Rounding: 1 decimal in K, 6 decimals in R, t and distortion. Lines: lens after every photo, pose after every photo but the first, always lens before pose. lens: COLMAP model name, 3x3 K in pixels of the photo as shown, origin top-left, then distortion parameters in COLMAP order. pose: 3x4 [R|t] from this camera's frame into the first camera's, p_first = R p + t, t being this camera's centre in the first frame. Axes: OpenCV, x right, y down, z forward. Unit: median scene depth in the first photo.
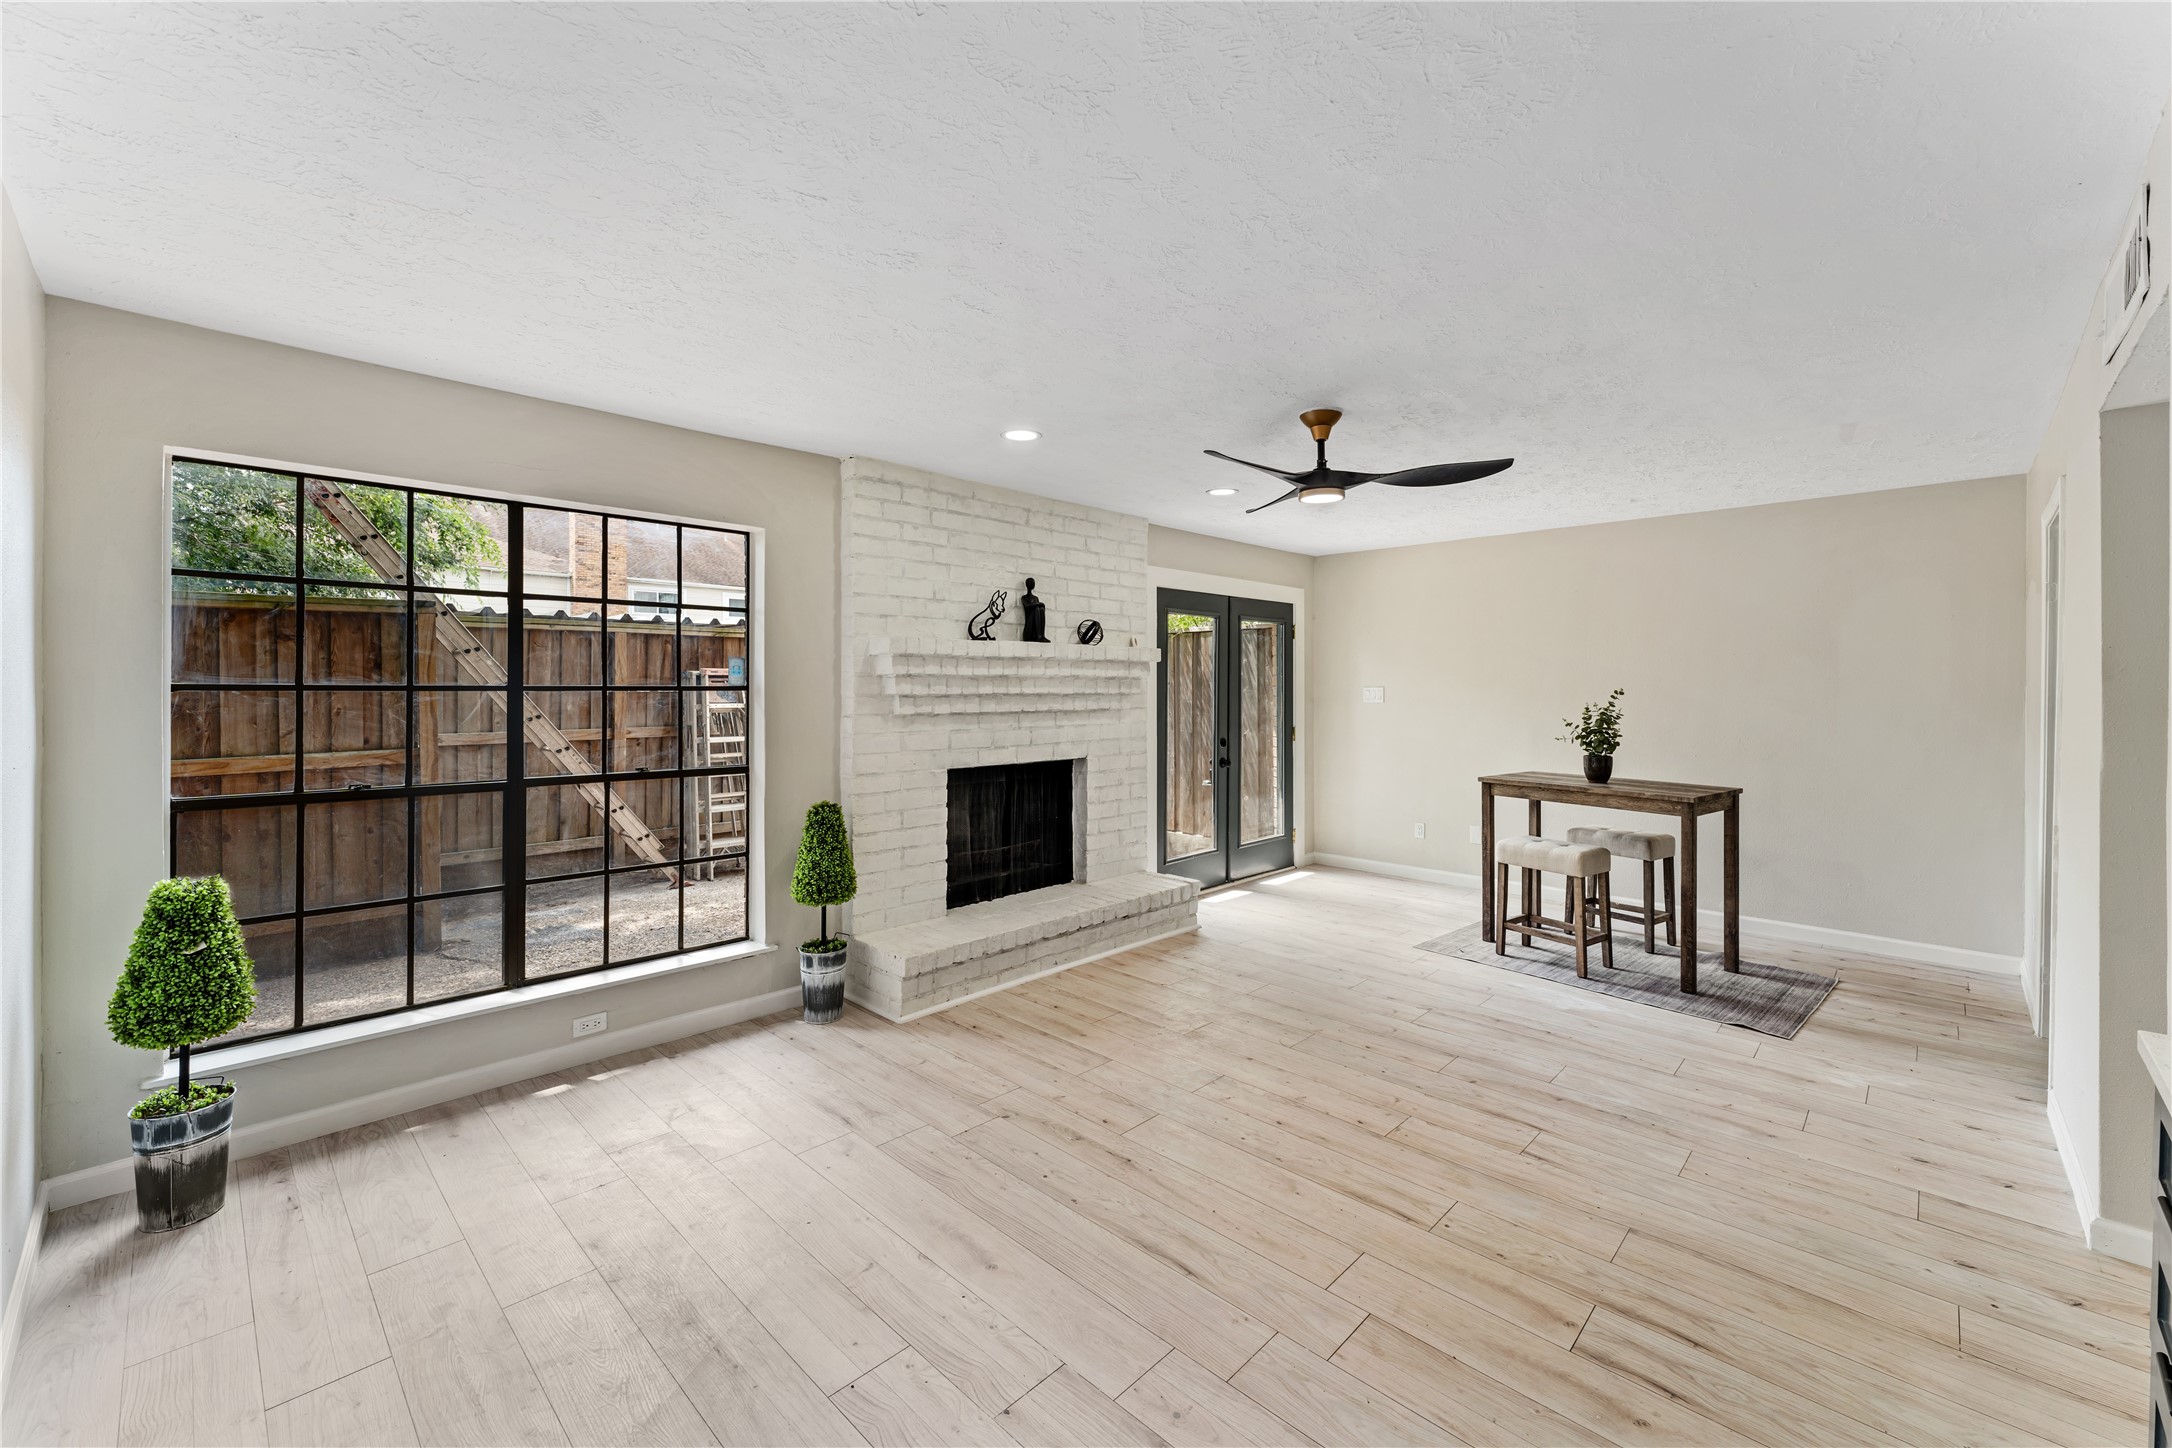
lens RADIAL K [[886.4, 0, 1096.9], [0, 886.4, 684.4], [0, 0, 1]] dist [0.000882, -0.000101]
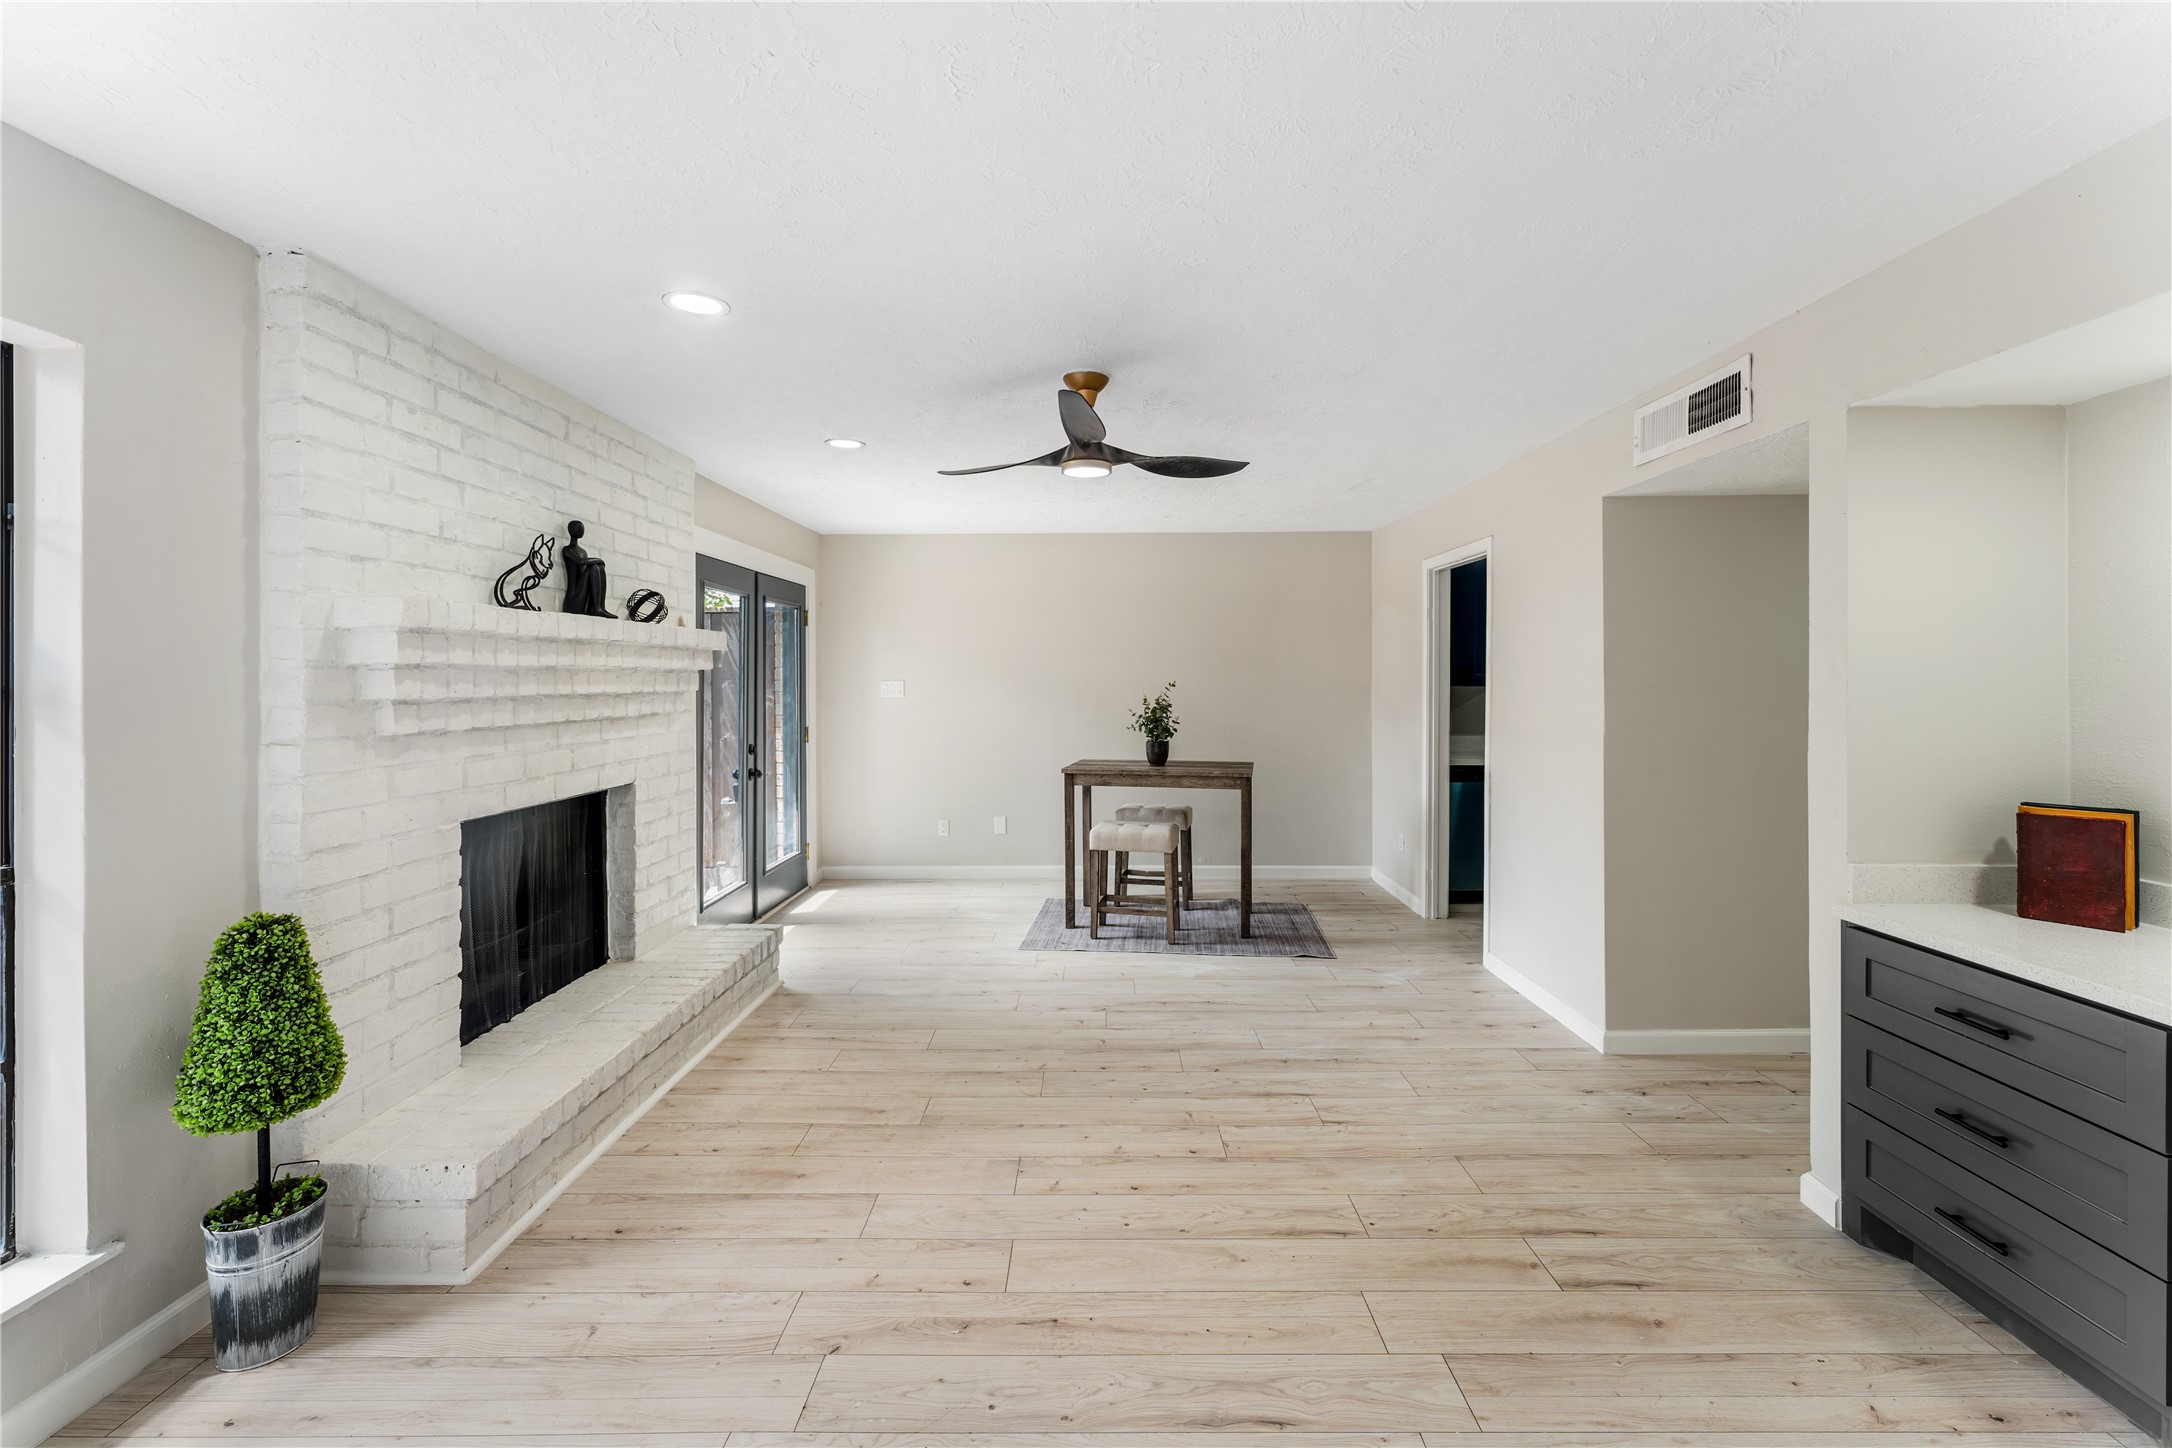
lens RADIAL K [[886.4, 0, 1098.1], [0, 886.4, 672.5], [0, 0, 1]] dist [0.000882, -0.000101]
pose [[0.718499, 0.000167, 0.695528, -0.299843], [0.002768, 0.999991, -0.003099, -0.003160], [-0.695522, 0.004152, 0.718493, 0.288035]]
